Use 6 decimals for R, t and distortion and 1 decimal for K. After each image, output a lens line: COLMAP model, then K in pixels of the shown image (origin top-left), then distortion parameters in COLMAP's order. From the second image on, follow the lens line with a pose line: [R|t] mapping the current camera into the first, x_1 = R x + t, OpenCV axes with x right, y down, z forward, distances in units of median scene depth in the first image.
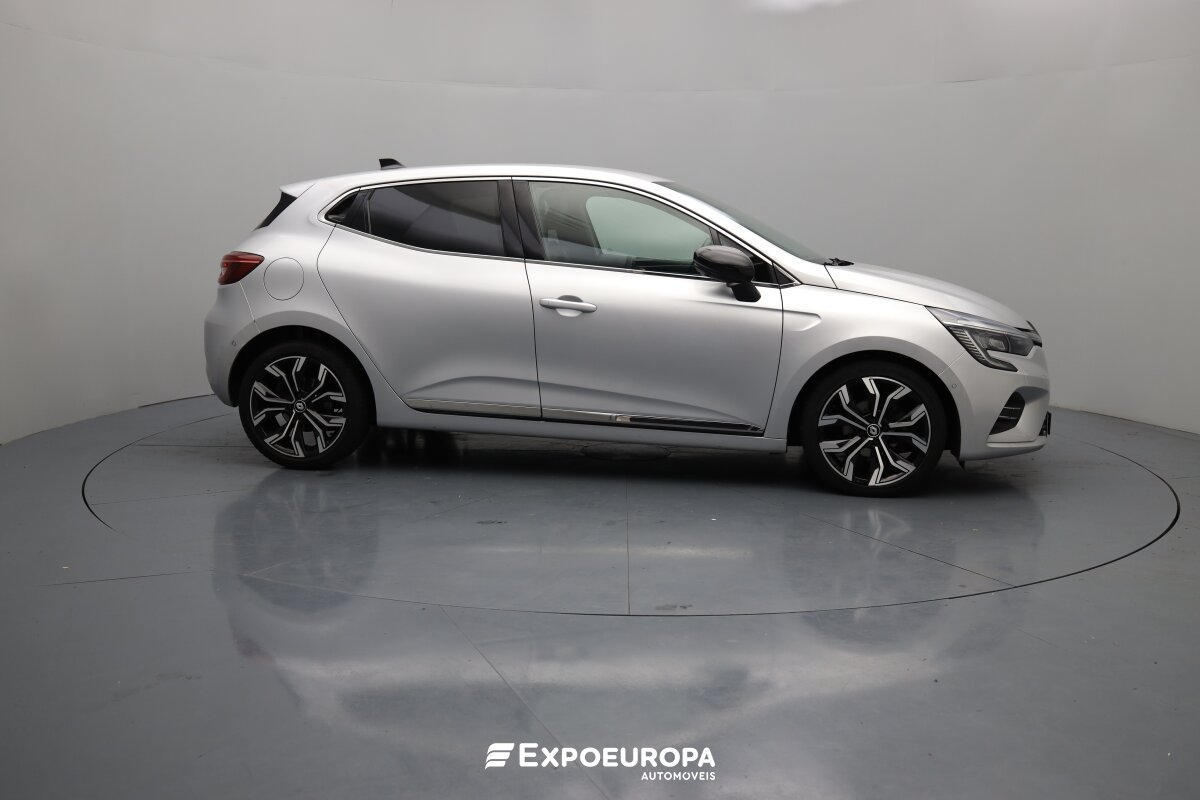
lens RADIAL K [[1219.8, 0, 600.0], [0, 1219.8, 400.0], [0, 0, 1]] dist [-0.002521, 0.004145]
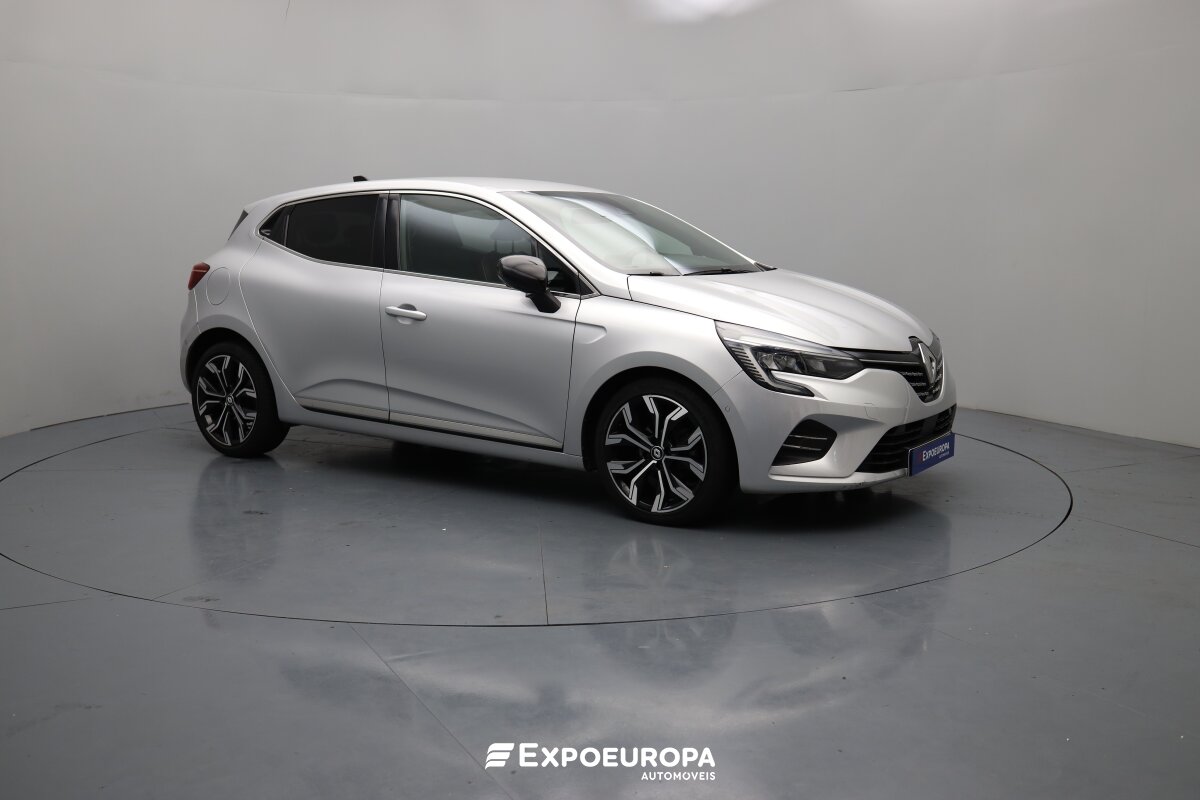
lens RADIAL K [[1219.8, 0, 600.0], [0, 1219.8, 400.0], [0, 0, 1]] dist [-0.002521, 0.004145]
pose [[0.905229, 0.045763, -0.422452, 0.571983], [-0.049658, 0.998765, 0.001786, -0.014720], [0.422012, 0.019361, 0.906383, 0.136594]]
